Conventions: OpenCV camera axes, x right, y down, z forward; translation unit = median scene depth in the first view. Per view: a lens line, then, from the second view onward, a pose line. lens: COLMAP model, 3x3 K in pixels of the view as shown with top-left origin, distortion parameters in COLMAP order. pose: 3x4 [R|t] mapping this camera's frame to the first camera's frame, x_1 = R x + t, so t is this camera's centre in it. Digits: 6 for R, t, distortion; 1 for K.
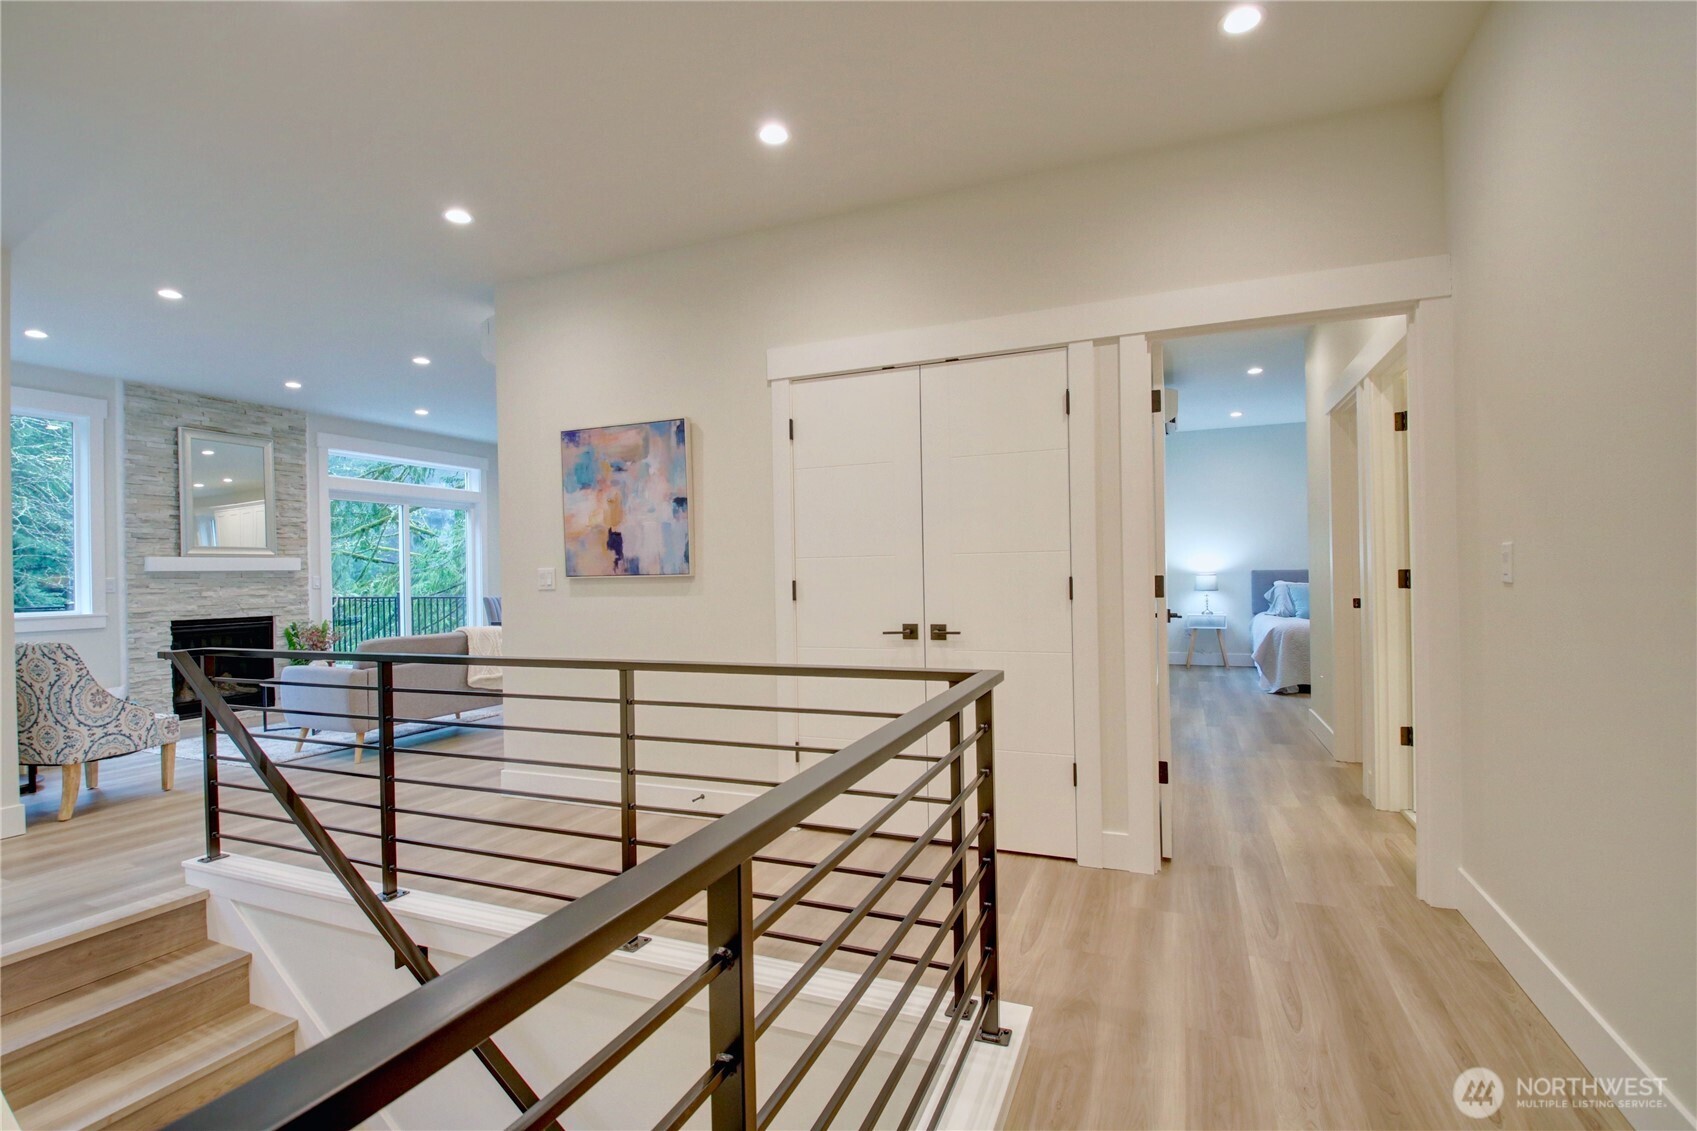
lens RADIAL K [[791.0, 0, 848.5], [0, 791.0, 565.5], [0, 0, 1]] dist [0.053027, -0.021744]
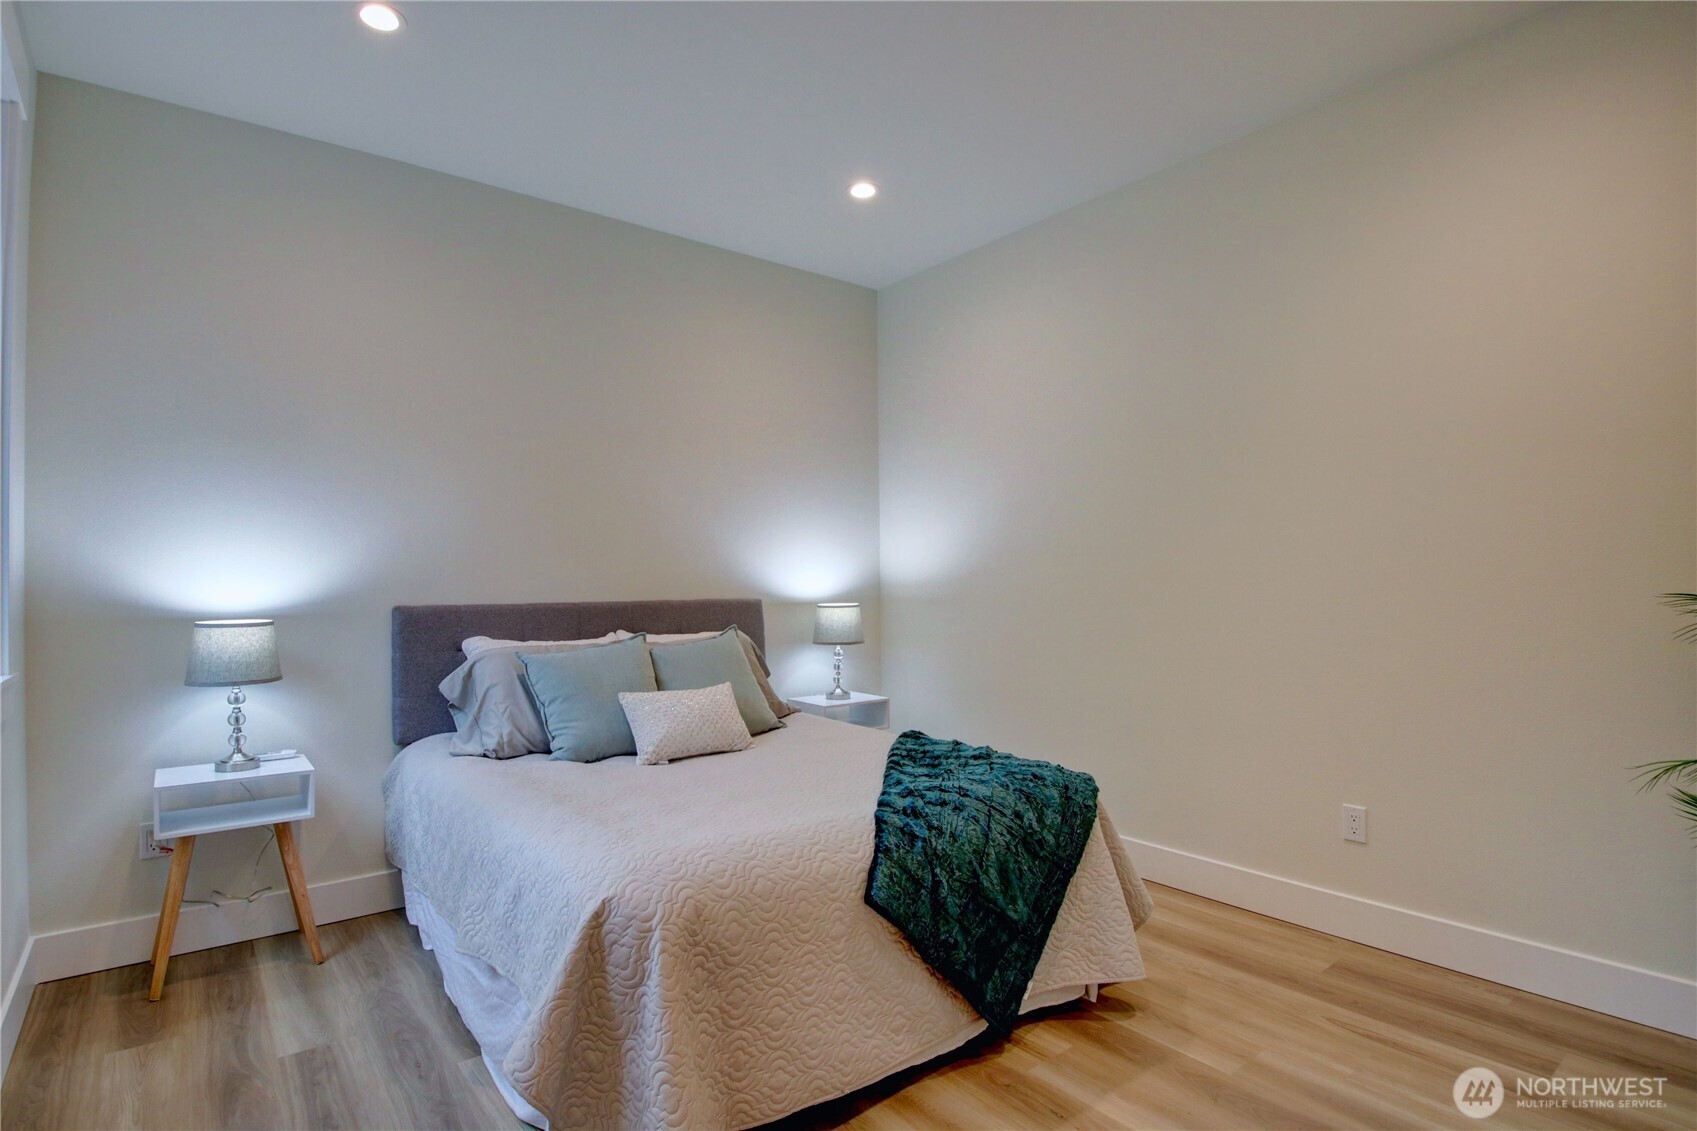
lens RADIAL K [[829.6, 0, 848.5], [0, 829.6, 565.5], [0, 0, 1]] dist [-0.000089, 0.000001]
pose [[0.491830, 0.022192, 0.870409, 0.305423], [0.003674, 0.999613, -0.027562, -0.000368], [-0.870684, 0.016754, 0.491558, 0.681404]]
